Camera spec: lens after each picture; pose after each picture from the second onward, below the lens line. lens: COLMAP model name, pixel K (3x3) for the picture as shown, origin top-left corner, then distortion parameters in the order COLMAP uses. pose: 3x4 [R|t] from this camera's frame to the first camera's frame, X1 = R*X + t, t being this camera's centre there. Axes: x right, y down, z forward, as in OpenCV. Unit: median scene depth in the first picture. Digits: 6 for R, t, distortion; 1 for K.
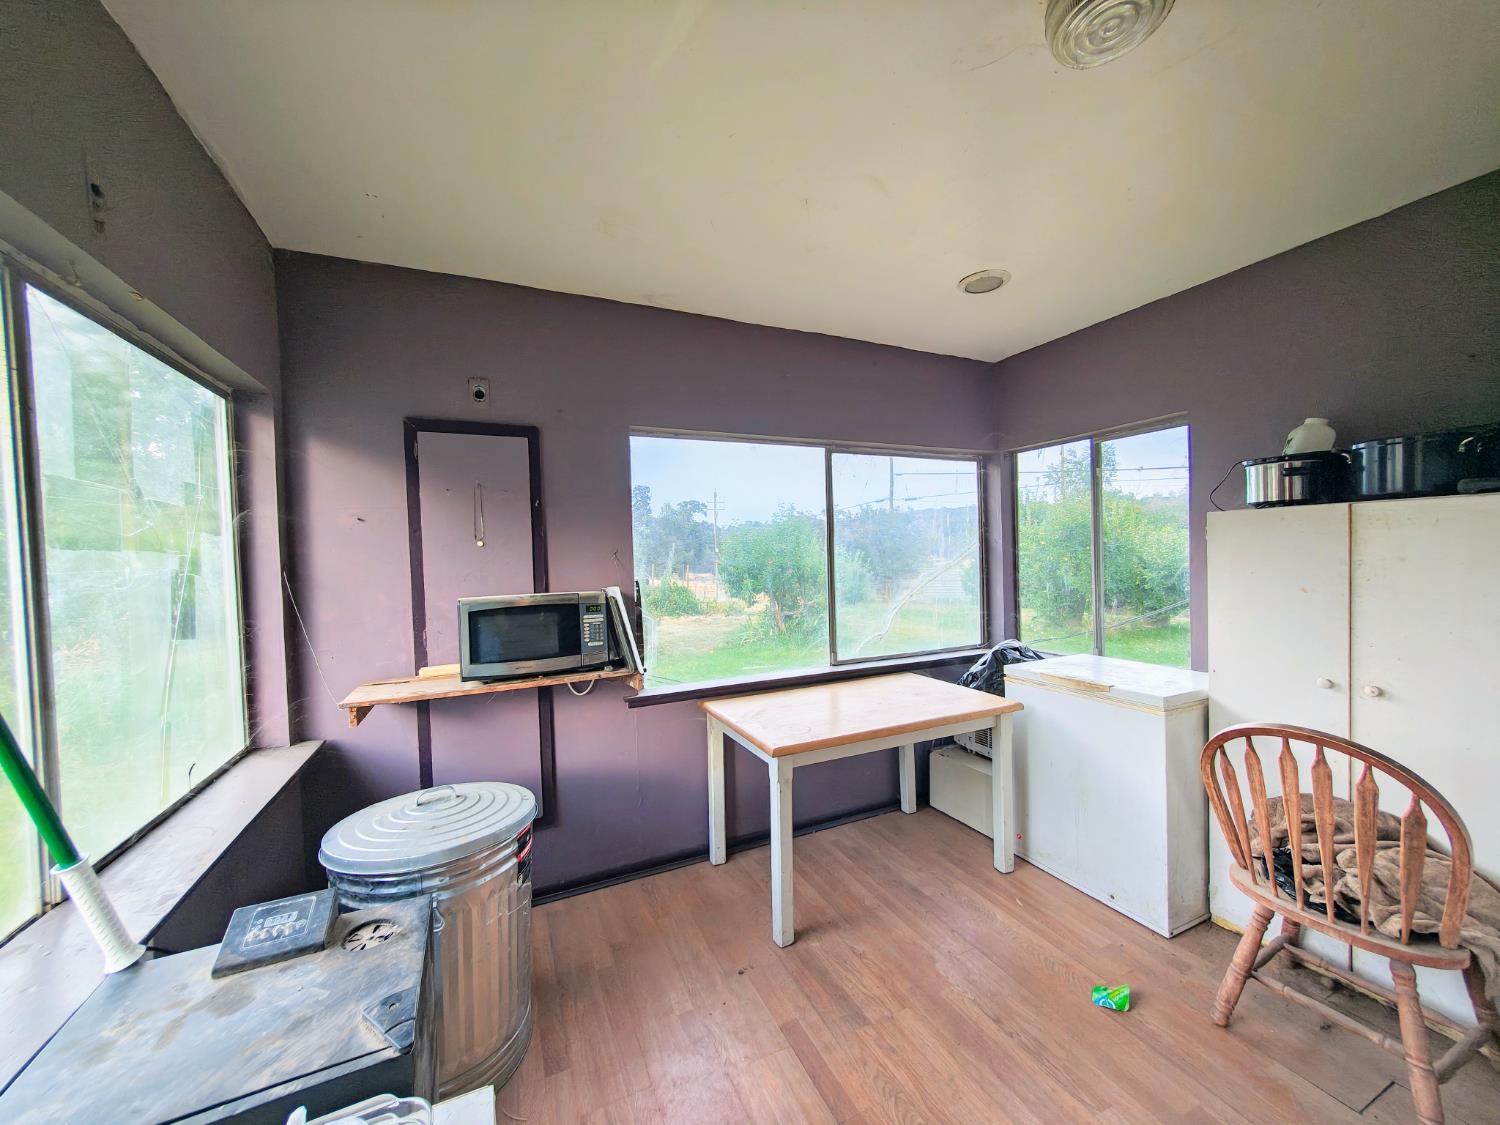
lens RADIAL K [[567.4, 0, 747.2], [0, 567.4, 572.0], [0, 0, 1]] dist [-0.001142, -0.000047]
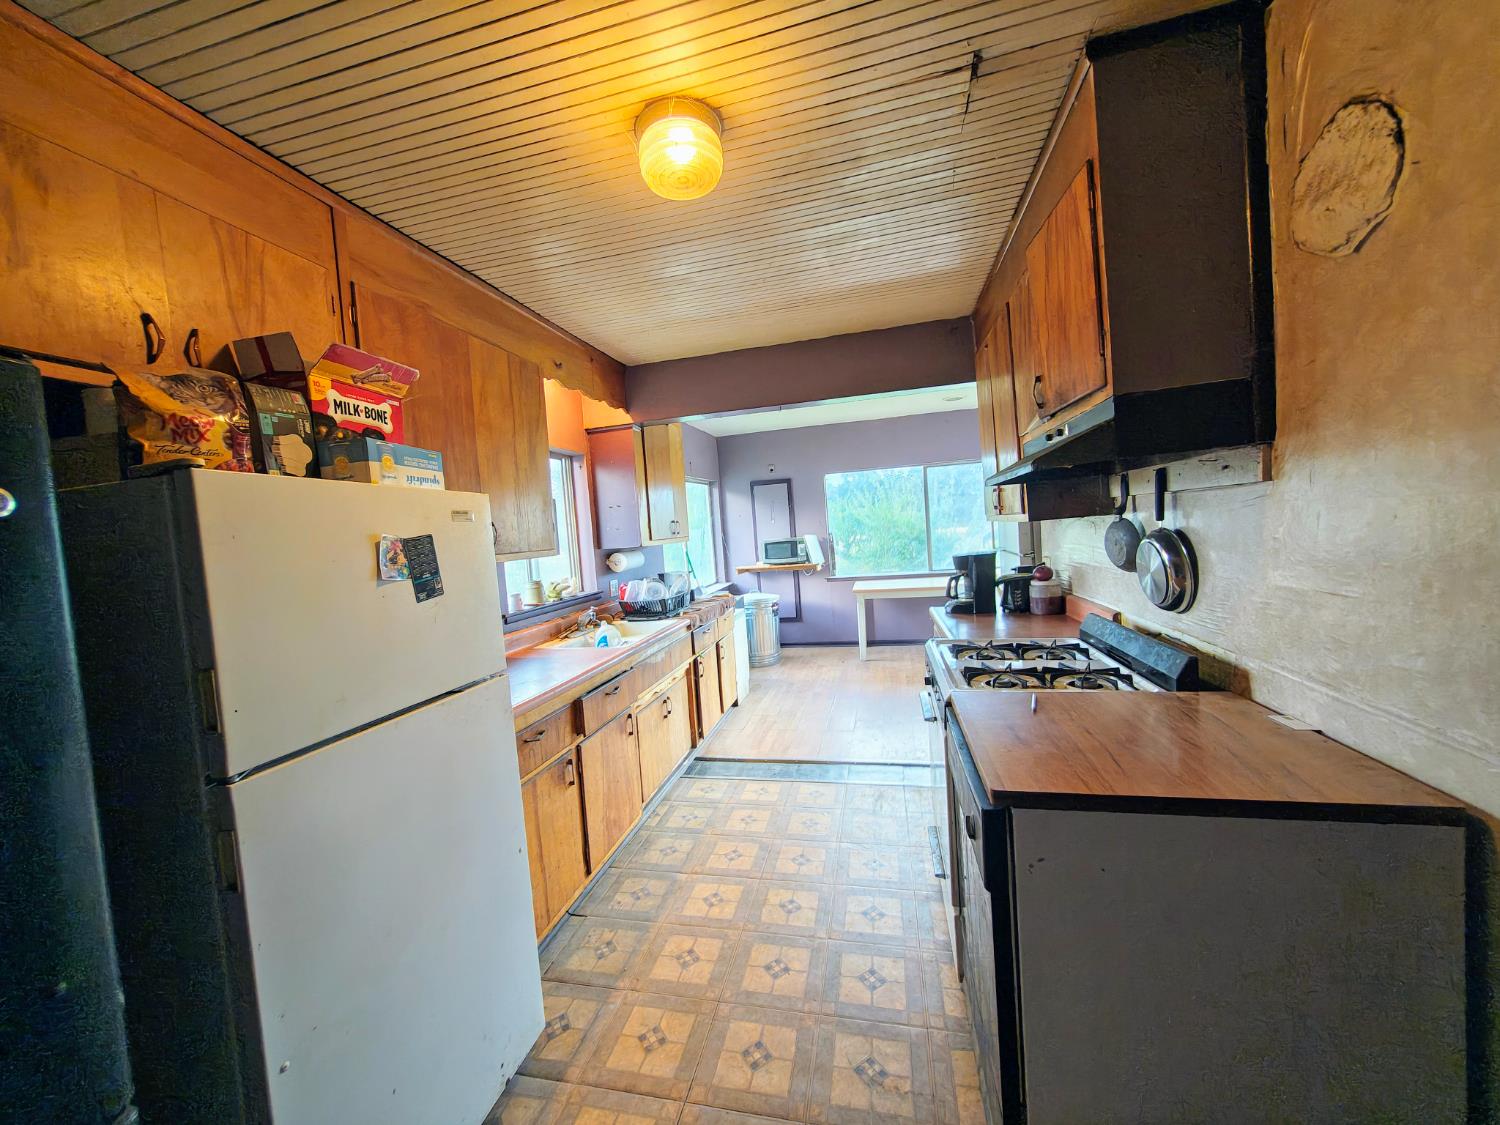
lens RADIAL K [[568.6, 0, 742.5], [0, 568.6, 562.4], [0, 0, 1]] dist [-0.000046, 0.000081]
pose [[0.788916, 0.008721, -0.614439, 1.281215], [0.033938, 0.997755, 0.057736, -0.013600], [0.613563, -0.066402, 0.786849, -1.507239]]
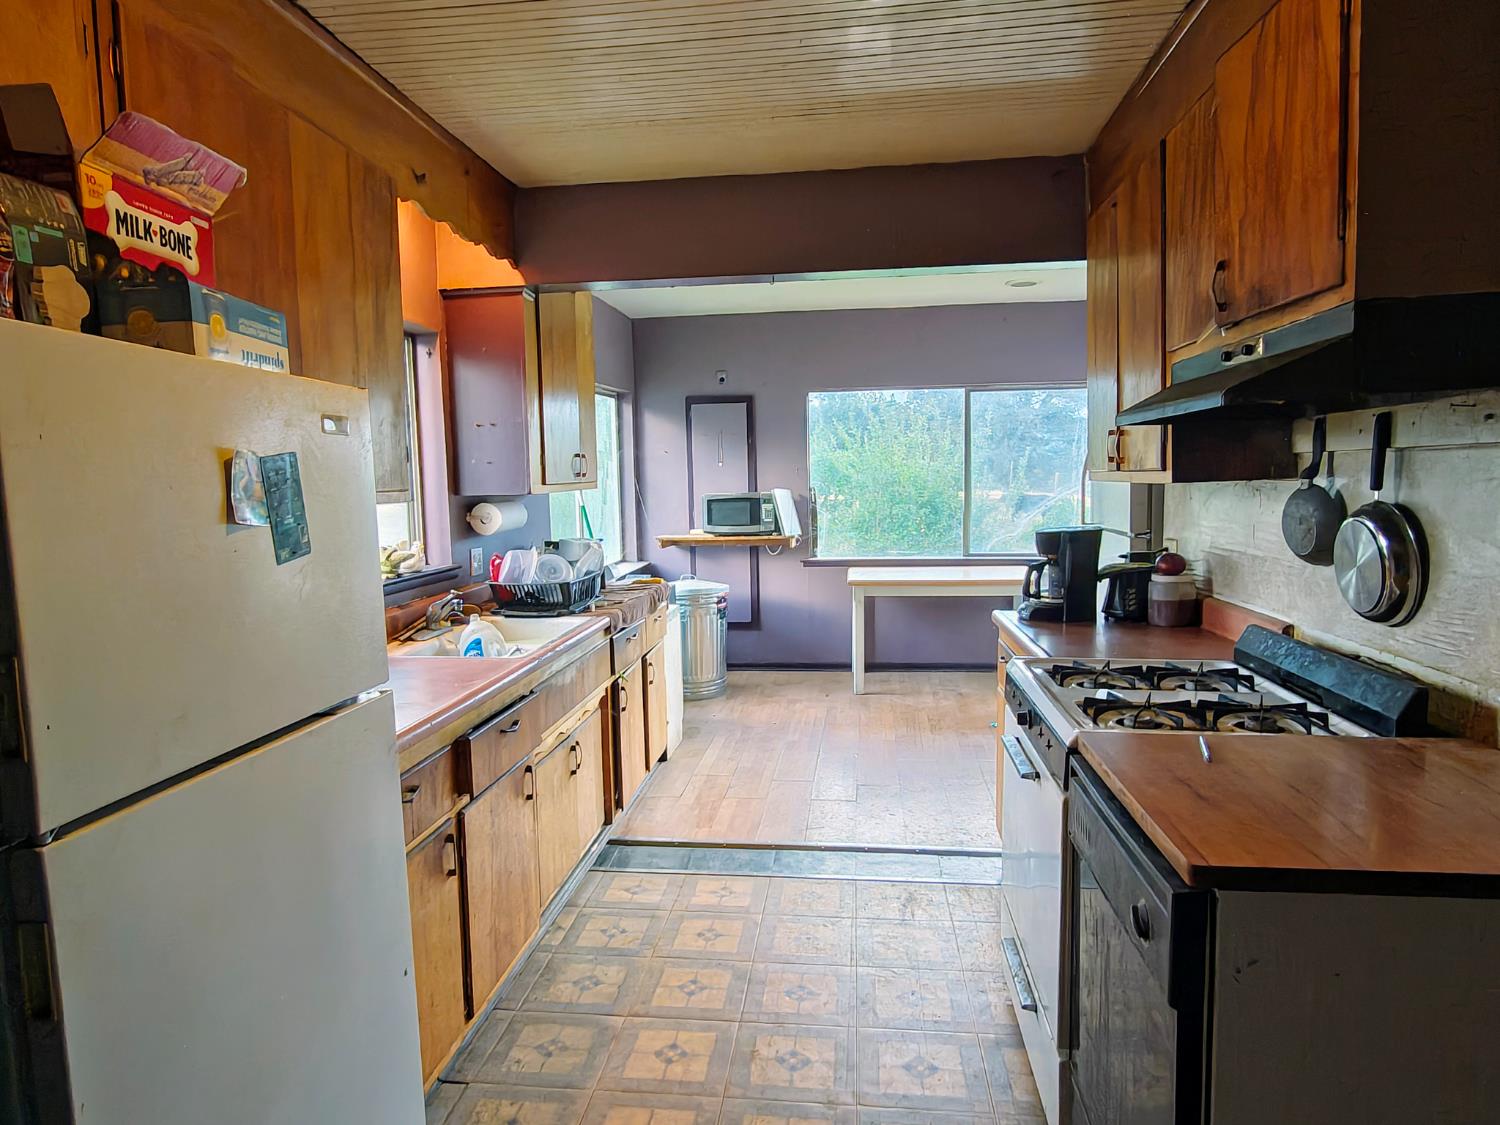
lens RADIAL K [[937.5, 0, 740.7], [0, 937.5, 577.4], [0, 0, 1]] dist [-0.004174, 0.001907]
pose [[0.852878, 0.068720, -0.517568, 1.204417], [-0.016288, 0.994320, 0.105180, -0.007638], [0.521857, -0.081276, 0.849152, -1.597472]]
